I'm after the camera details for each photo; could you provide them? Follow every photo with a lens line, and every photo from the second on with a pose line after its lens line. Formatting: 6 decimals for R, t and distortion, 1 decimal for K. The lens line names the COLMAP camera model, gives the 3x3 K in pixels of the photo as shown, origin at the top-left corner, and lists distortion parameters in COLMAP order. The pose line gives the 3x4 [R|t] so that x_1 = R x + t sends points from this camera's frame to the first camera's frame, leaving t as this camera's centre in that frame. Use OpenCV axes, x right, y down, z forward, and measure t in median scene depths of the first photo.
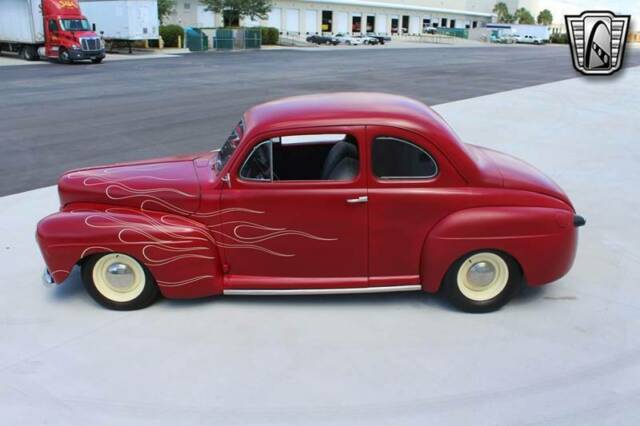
lens RADIAL K [[581.6, 0, 320.0], [0, 581.6, 213.0], [0, 0, 1]] dist [-0.148079, 0.172553]
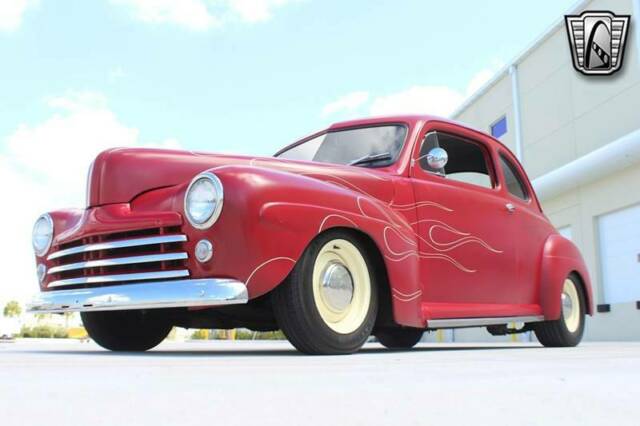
lens RADIAL K [[659.6, 0, 320.0], [0, 659.6, 213.0], [0, 0, 1]] dist [-0.075635, -0.000151]
pose [[0.647643, 0.139572, 0.749052, -0.841608], [0.248712, 0.890507, -0.380971, 0.283962], [-0.720209, 0.433031, 0.542017, 0.622428]]
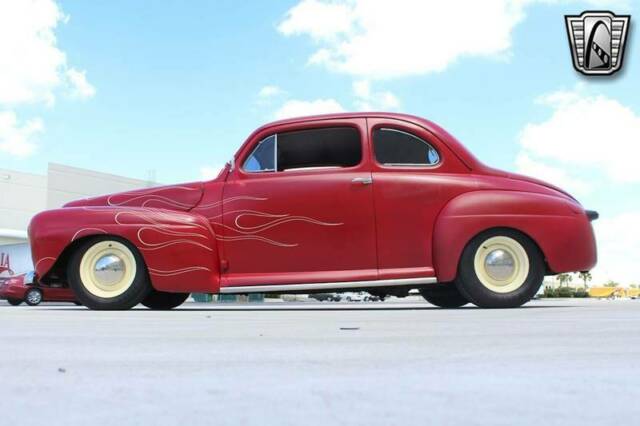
lens RADIAL K [[581.6, 0, 320.0], [0, 581.6, 213.0], [0, 0, 1]] dist [-0.148079, 0.172553]
pose [[0.999870, -0.016106, 0.001063, -0.008319], [0.014769, 0.886307, -0.462862, 0.454977], [0.006513, 0.462818, 0.886430, 0.139015]]
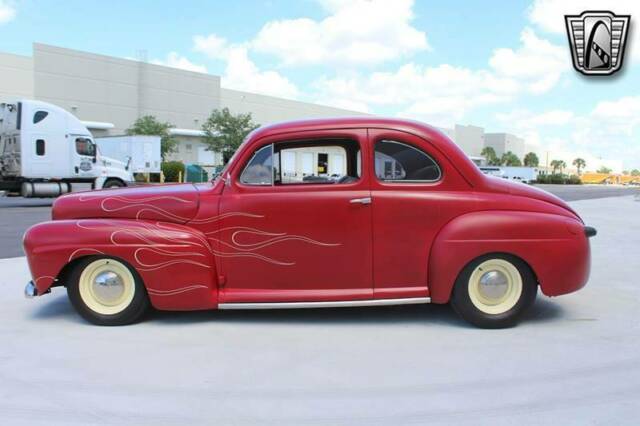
lens RADIAL K [[581.6, 0, 320.0], [0, 581.6, 213.0], [0, 0, 1]] dist [-0.148079, 0.172553]
pose [[0.999971, -0.000655, 0.007574, -0.010096], [0.002565, 0.966920, -0.255067, 0.230241], [-0.007156, 0.255079, 0.966894, 0.063045]]
